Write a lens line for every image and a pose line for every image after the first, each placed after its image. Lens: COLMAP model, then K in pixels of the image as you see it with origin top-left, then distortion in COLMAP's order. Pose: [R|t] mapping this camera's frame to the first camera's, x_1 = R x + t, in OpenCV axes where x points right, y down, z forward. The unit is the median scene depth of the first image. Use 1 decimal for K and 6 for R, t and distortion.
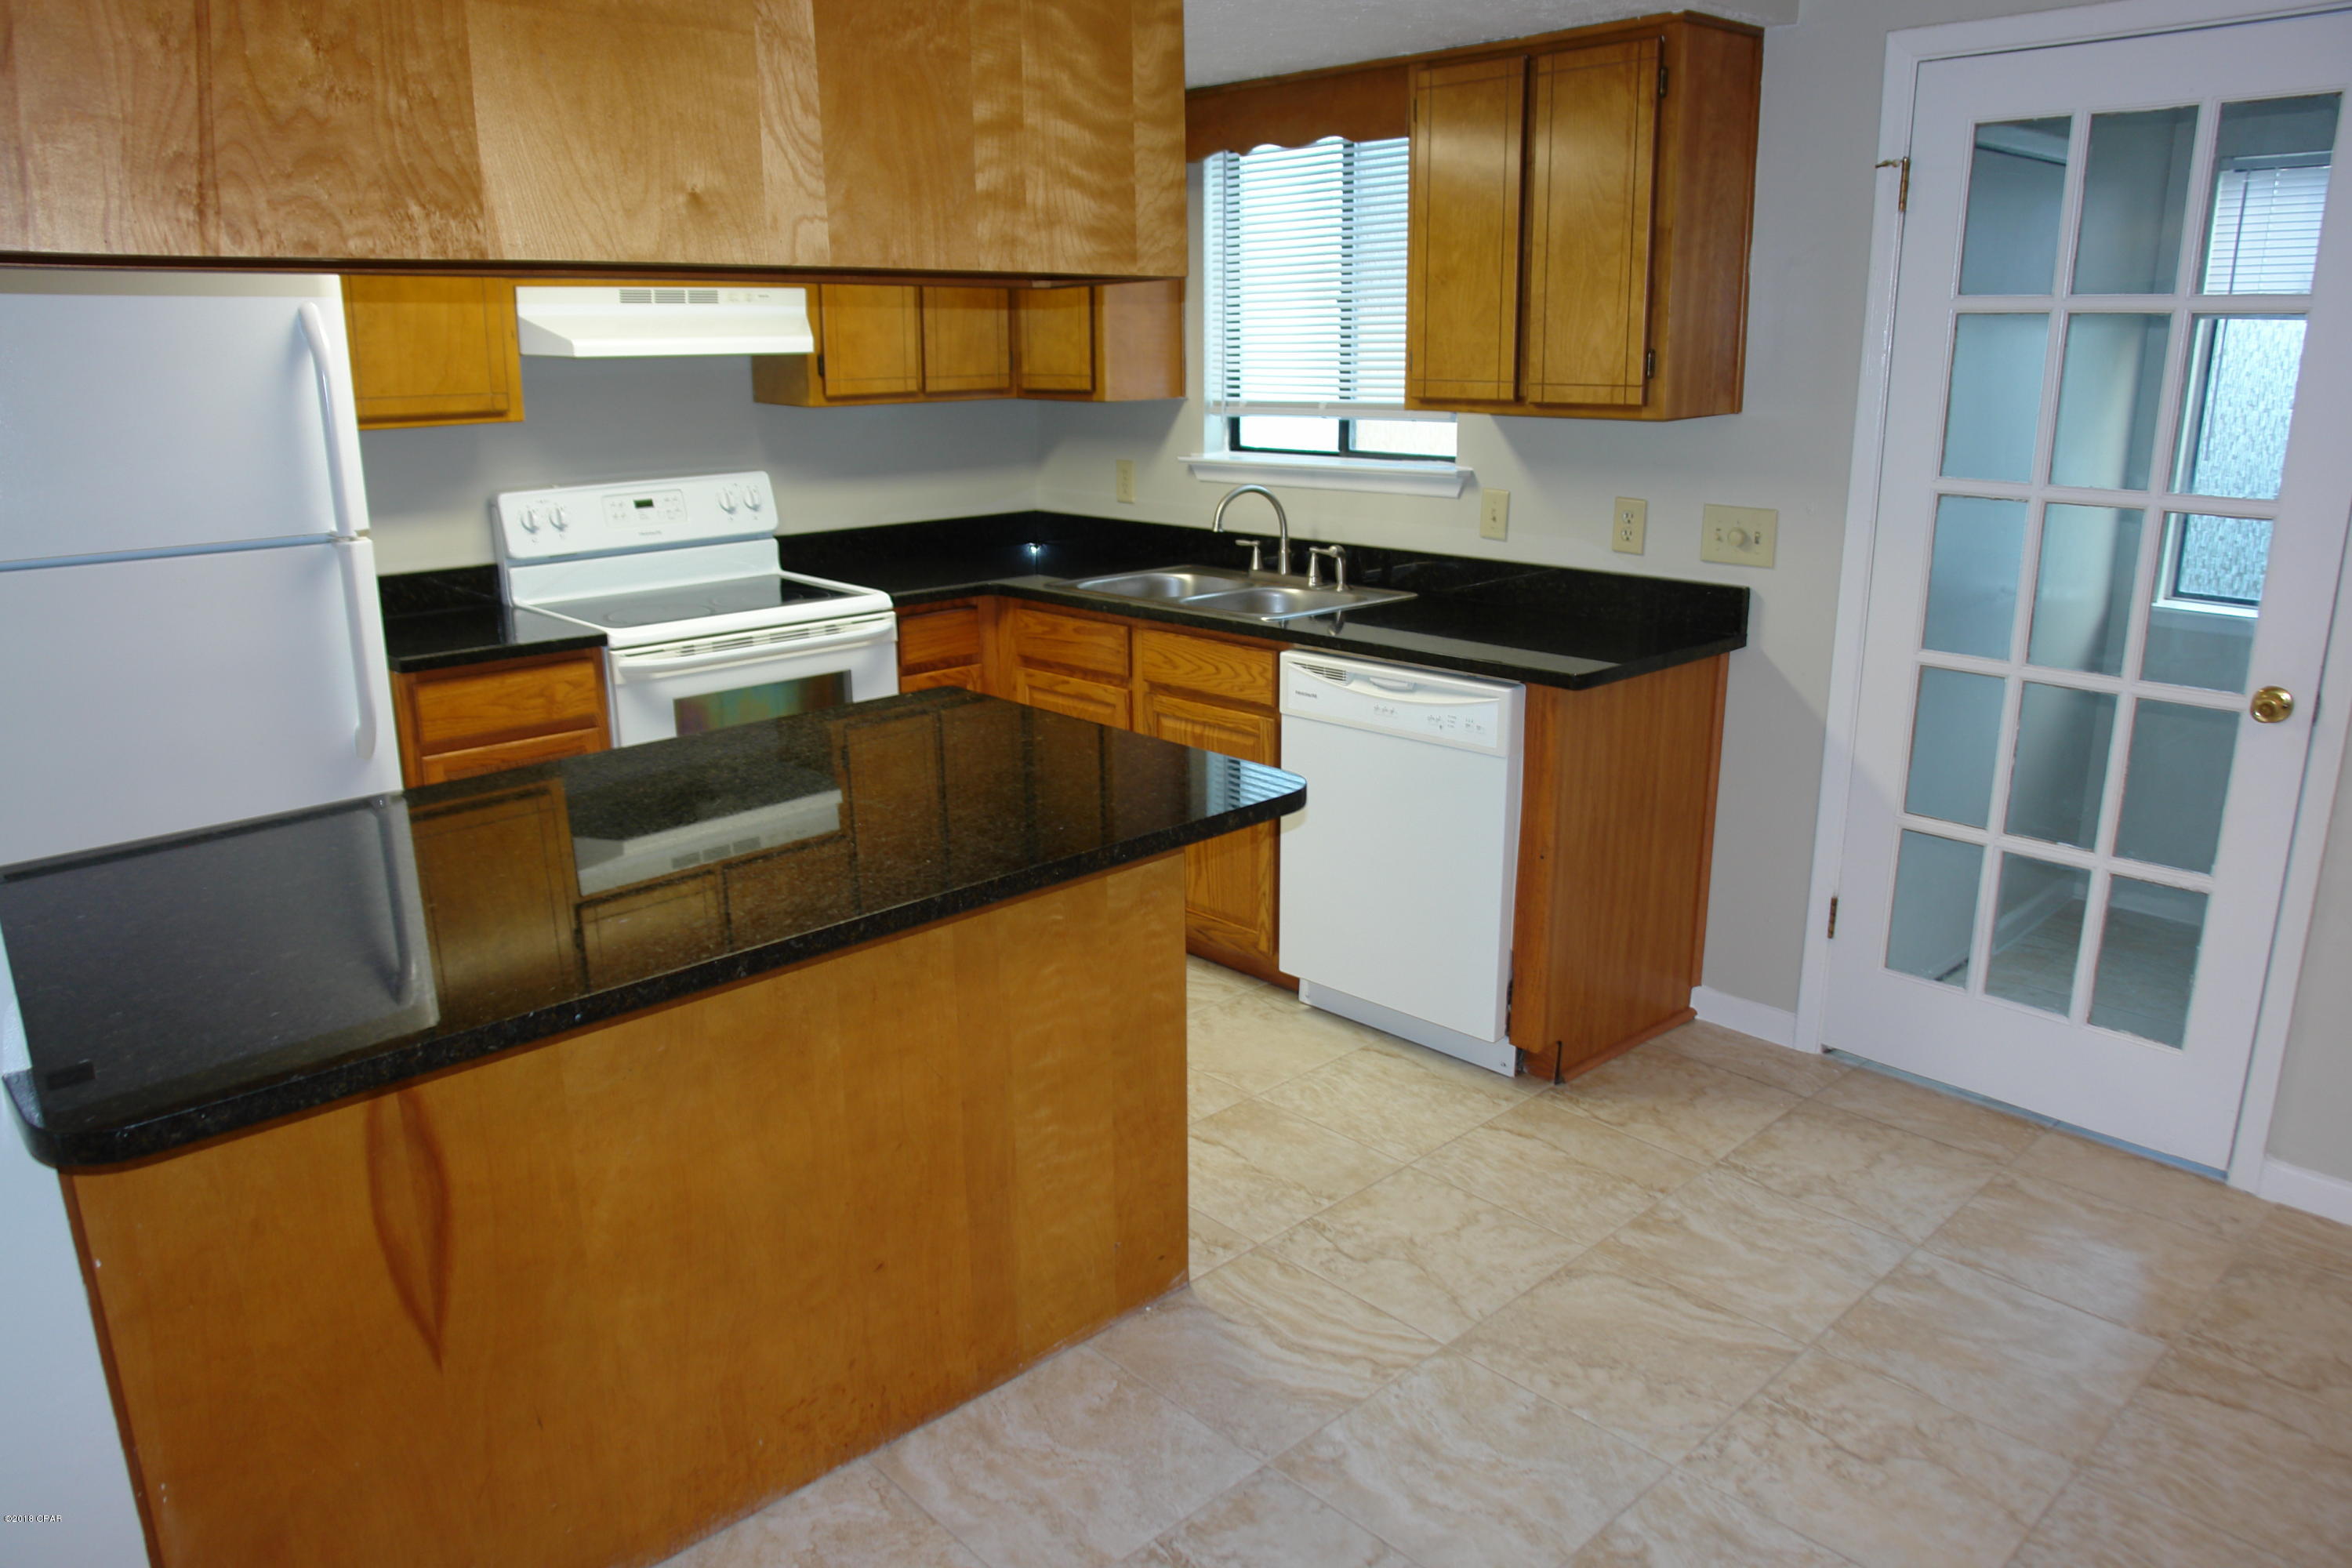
lens RADIAL K [[1637.7, 0, 1167.3], [0, 1637.7, 781.3], [0, 0, 1]] dist [-0.098098, 0.055354]
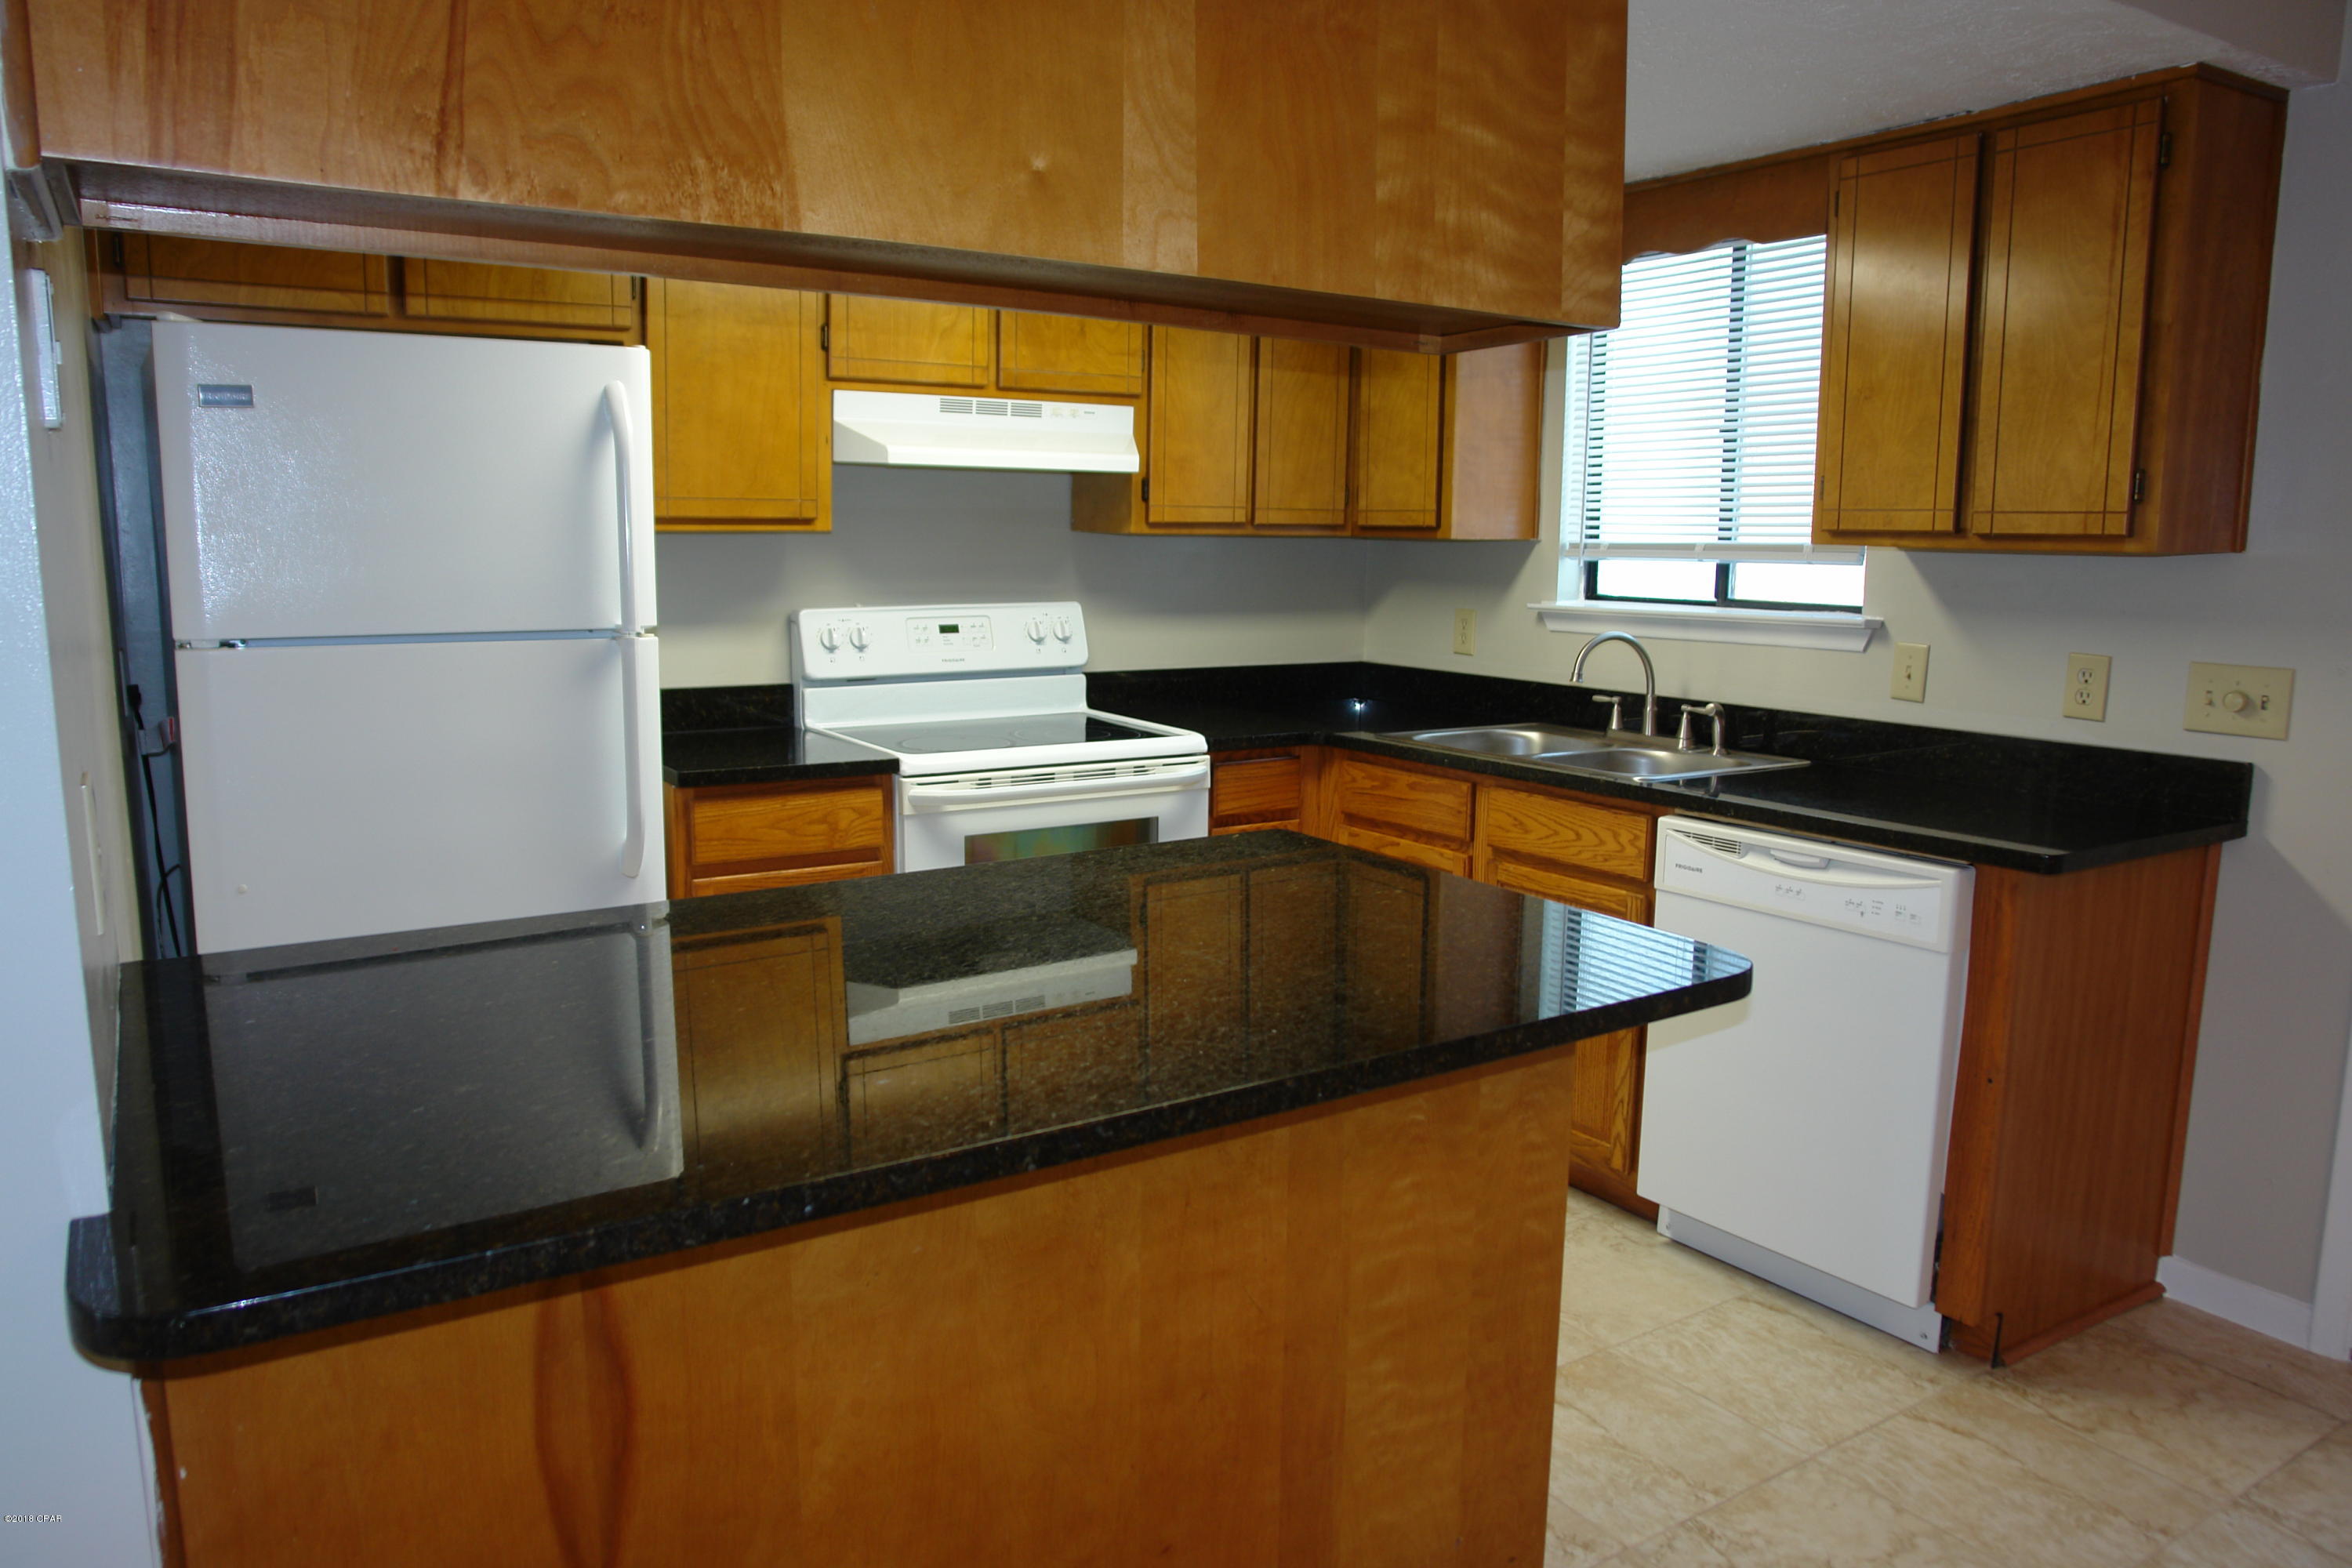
lens RADIAL K [[1637.7, 0, 1167.3], [0, 1637.7, 782.5], [0, 0, 1]] dist [-0.098098, 0.055354]
pose [[0.983937, 0.047225, -0.172157, -0.042174], [-0.065975, 0.992295, -0.104870, 0.009810], [0.165878, 0.114543, 0.979471, 0.137867]]
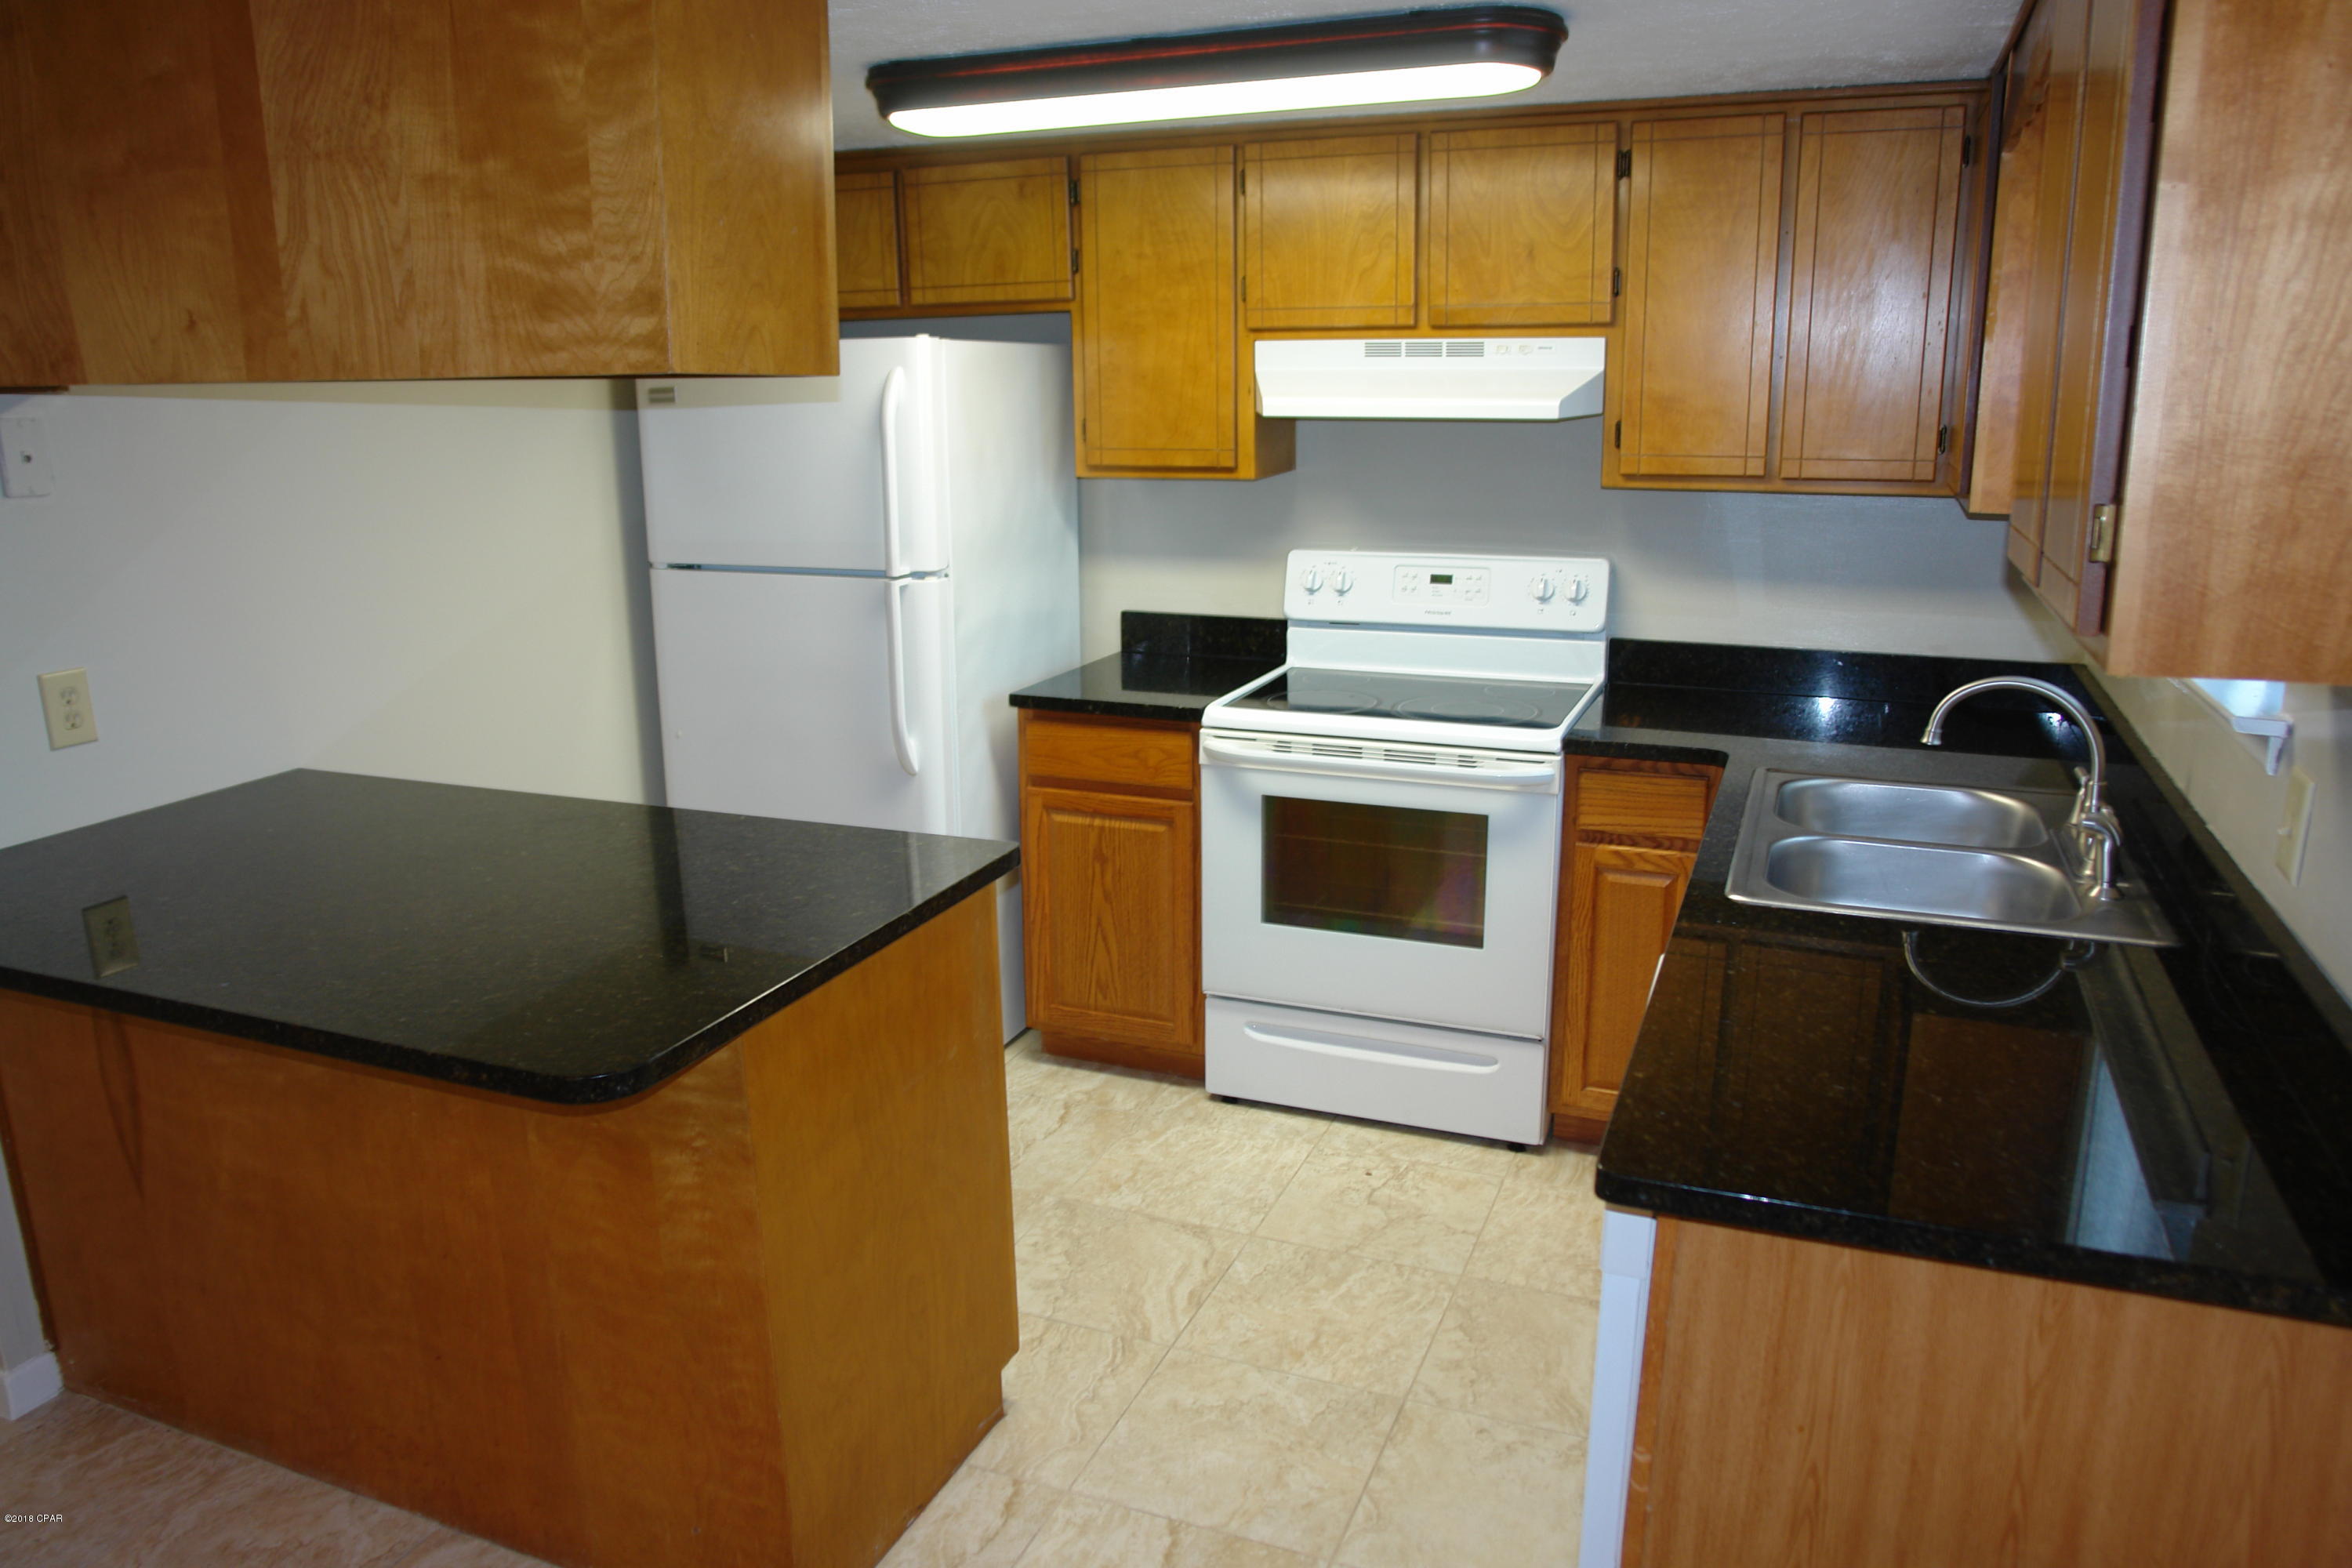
lens RADIAL K [[1637.7, 0, 1174.5], [0, 1637.7, 784.7], [0, 0, 1]] dist [-0.098098, 0.055354]
pose [[0.413808, 0.226954, -0.881620, 0.562303], [-0.230196, 0.963041, 0.139867, -0.201148], [0.880780, 0.145067, 0.450758, 0.630556]]
